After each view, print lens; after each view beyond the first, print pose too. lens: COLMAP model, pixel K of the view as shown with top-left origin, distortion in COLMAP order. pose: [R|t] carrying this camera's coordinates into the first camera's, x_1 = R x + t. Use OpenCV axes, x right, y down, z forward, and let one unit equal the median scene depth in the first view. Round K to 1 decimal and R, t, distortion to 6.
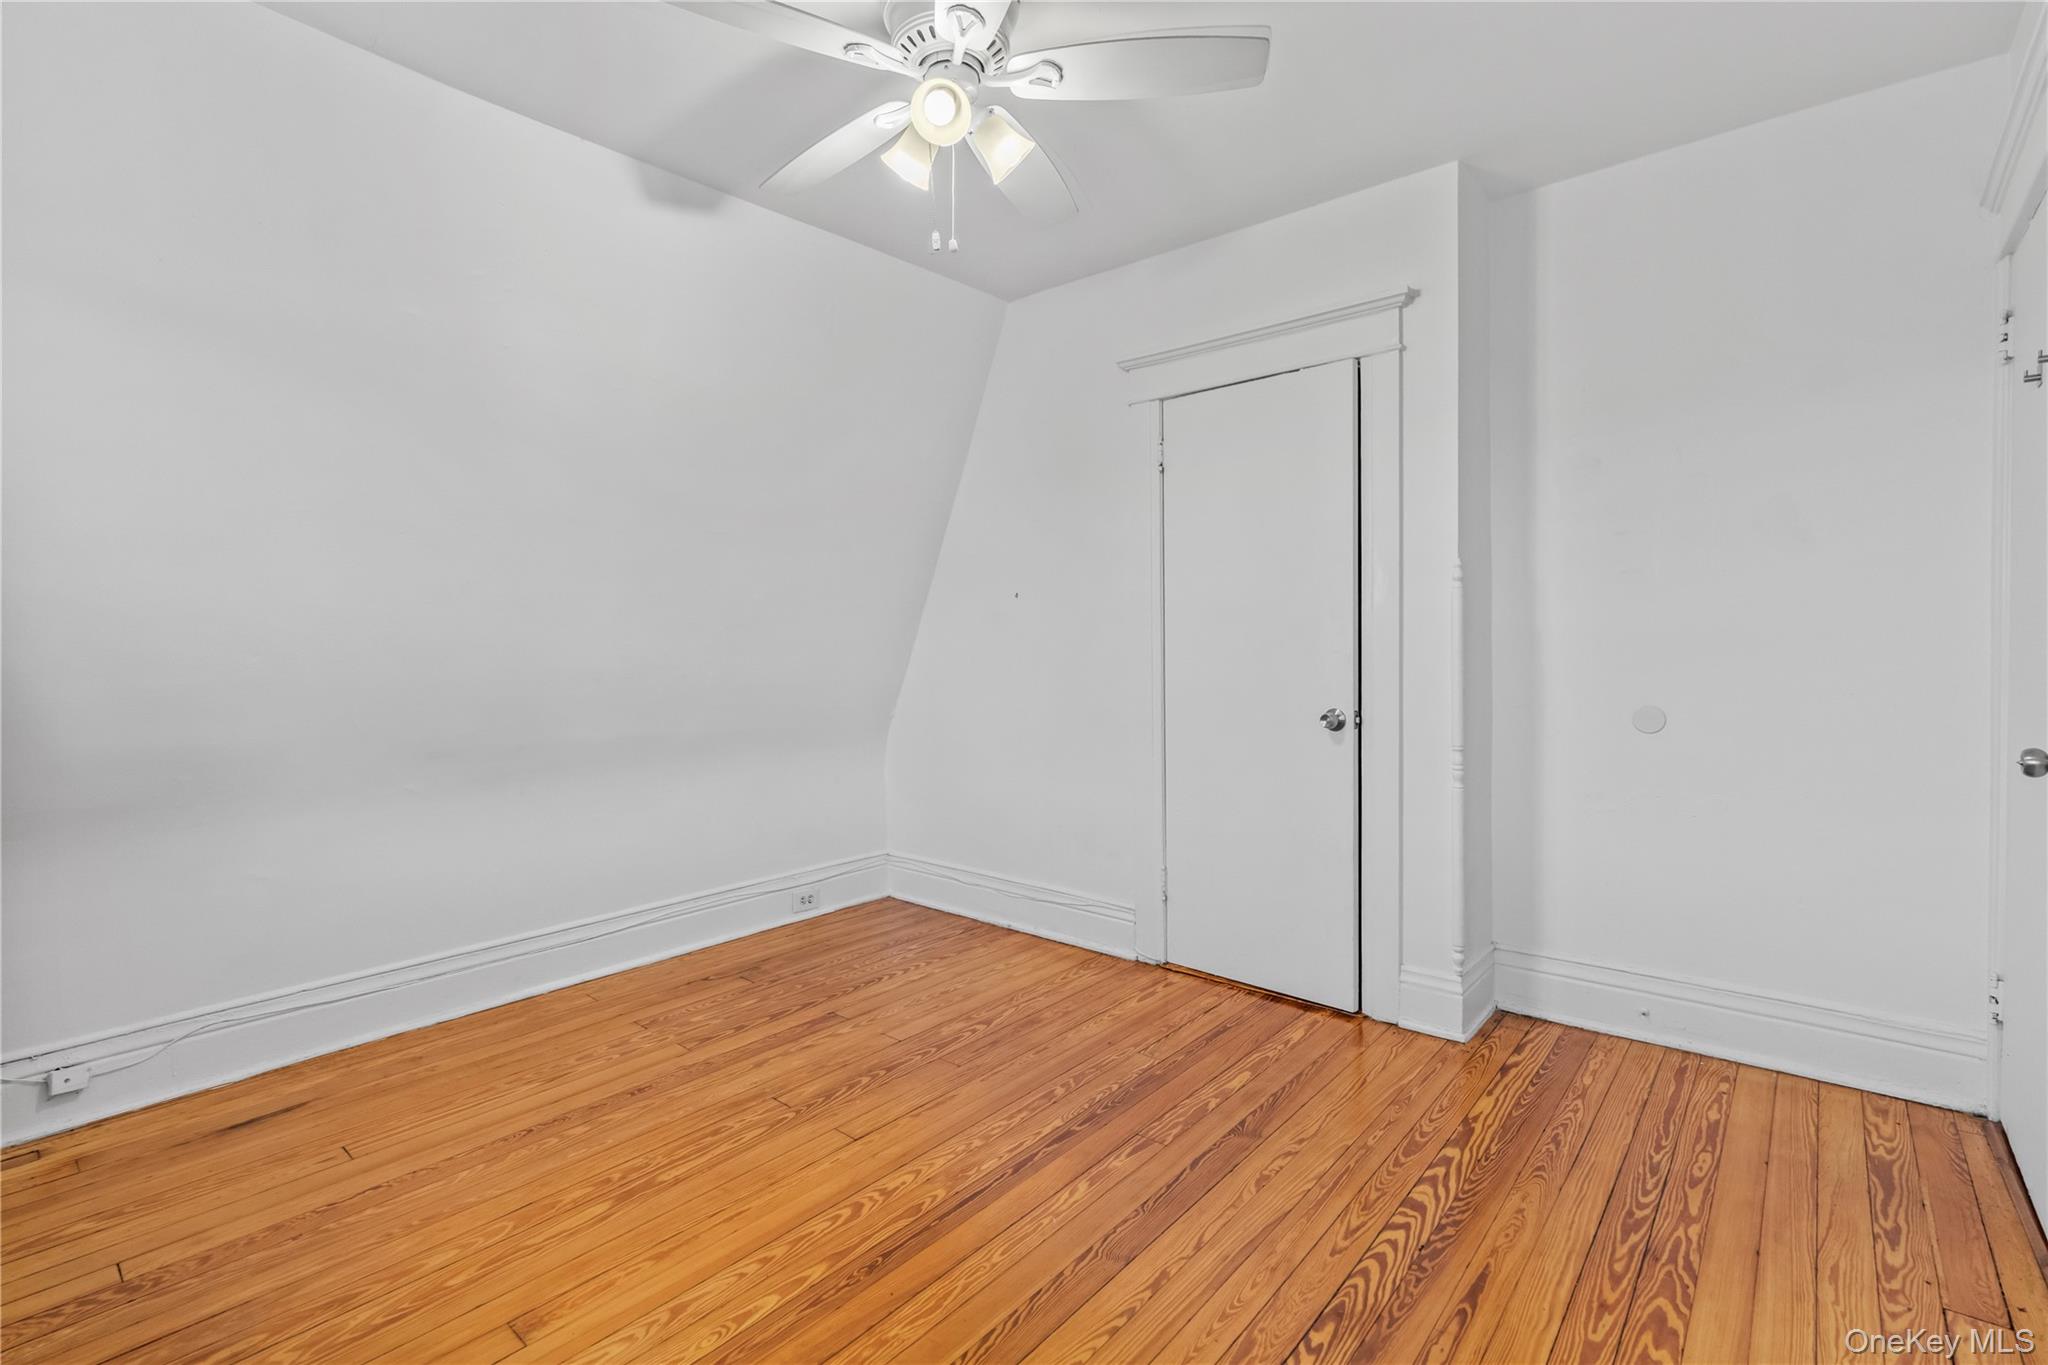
lens RADIAL K [[934.4, 0, 1020.2], [0, 934.4, 673.8], [0, 0, 1]] dist [-0.011336, 0.004306]
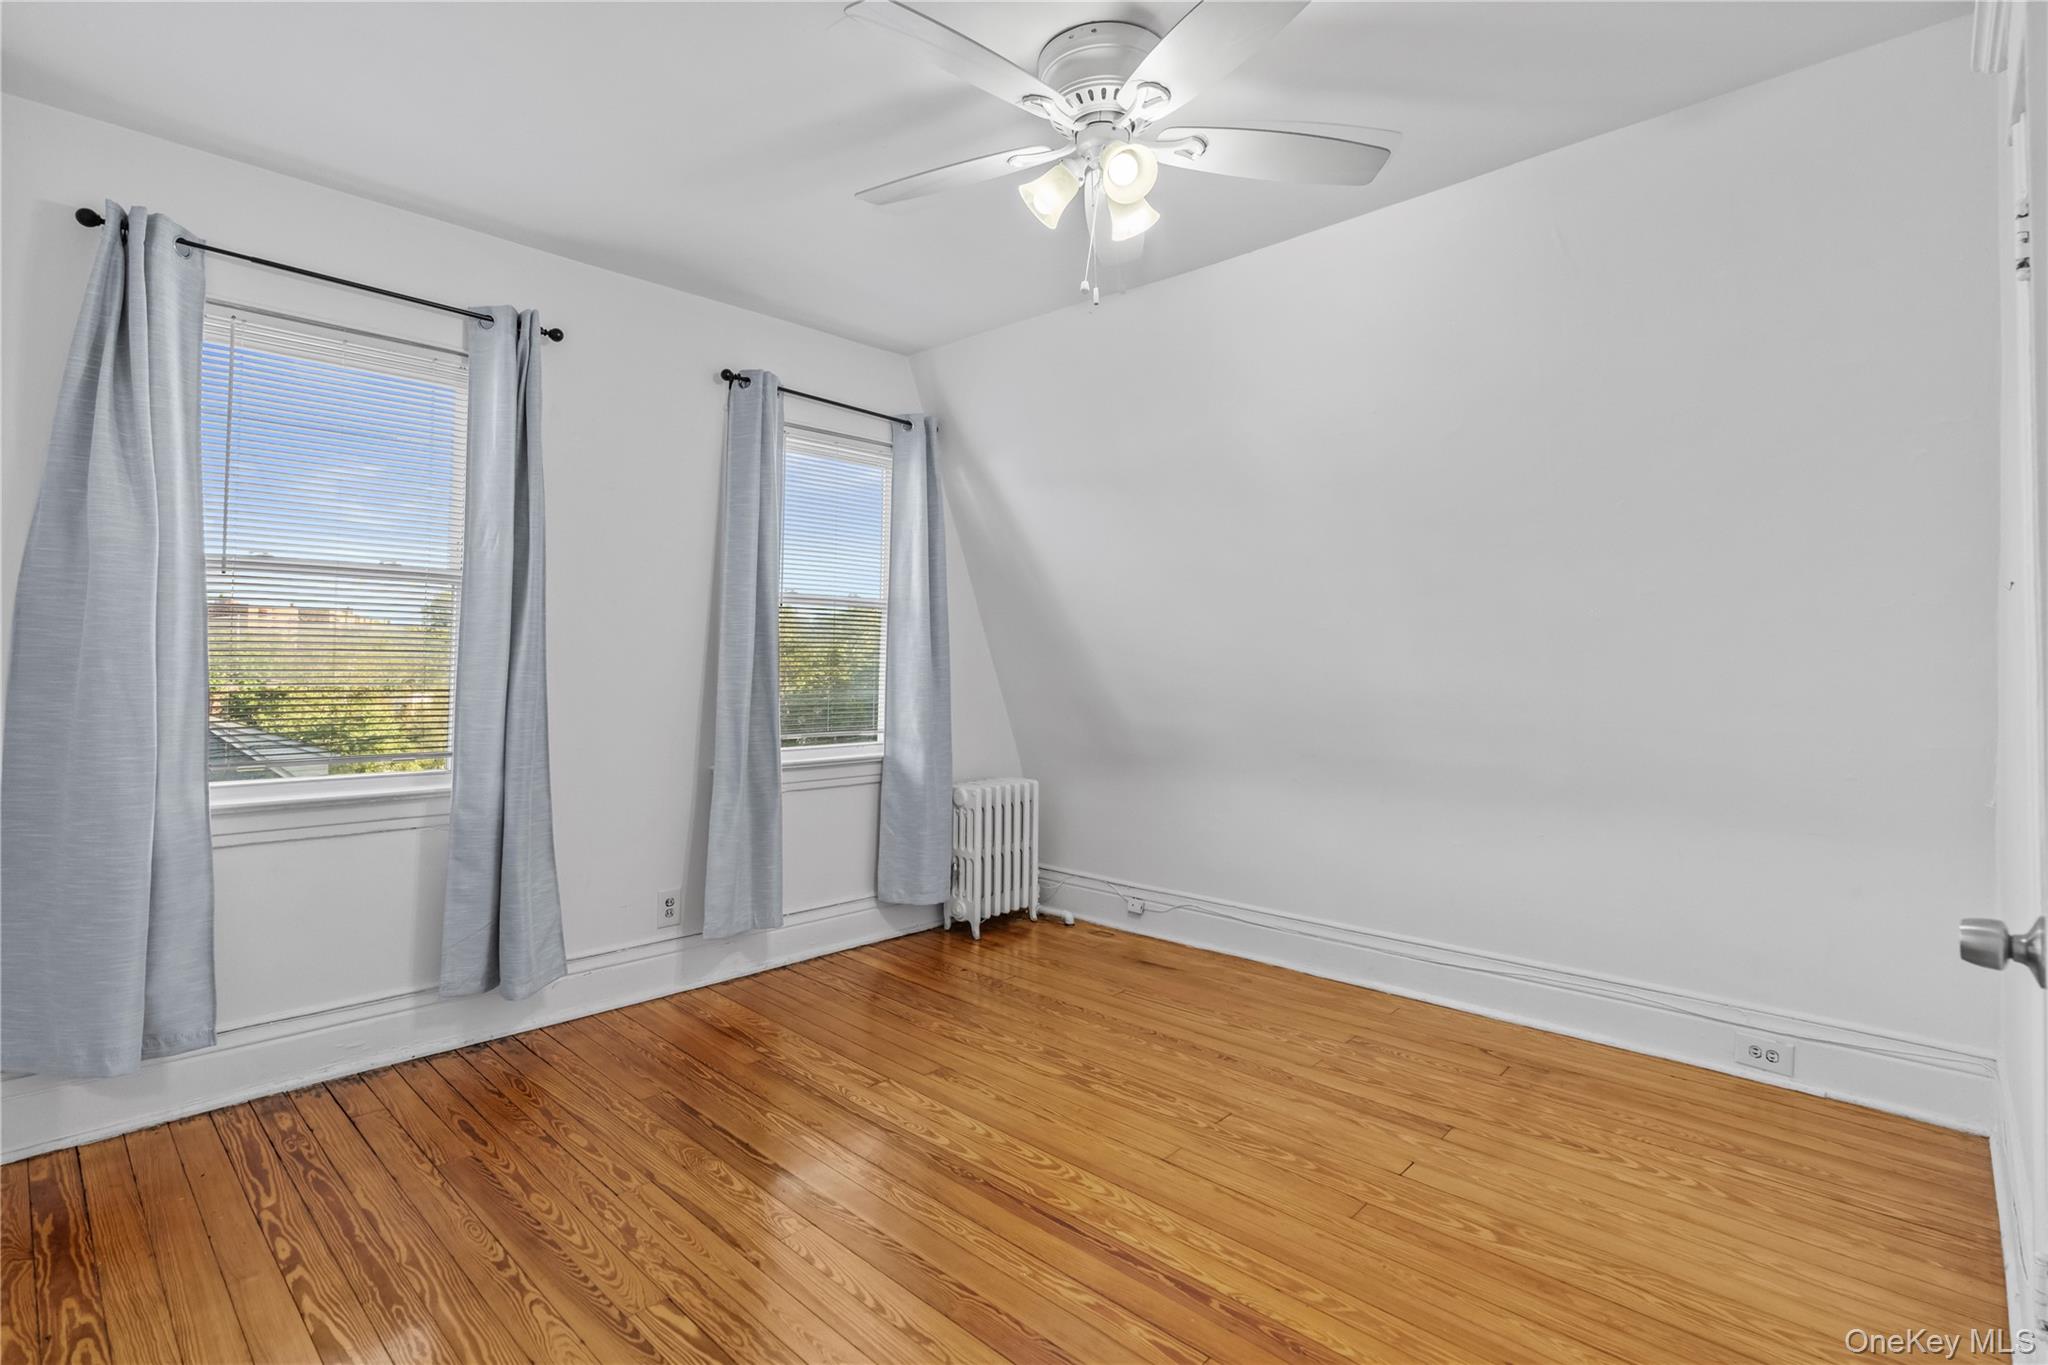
lens RADIAL K [[934.4, 0, 1020.2], [0, 934.4, 673.8], [0, 0, 1]] dist [-0.011336, 0.004306]
pose [[-0.030509, 0.024231, -0.999241, 0.672802], [-0.038632, 0.998931, 0.025403, -0.049997], [0.998788, 0.039377, -0.029540, 0.666245]]
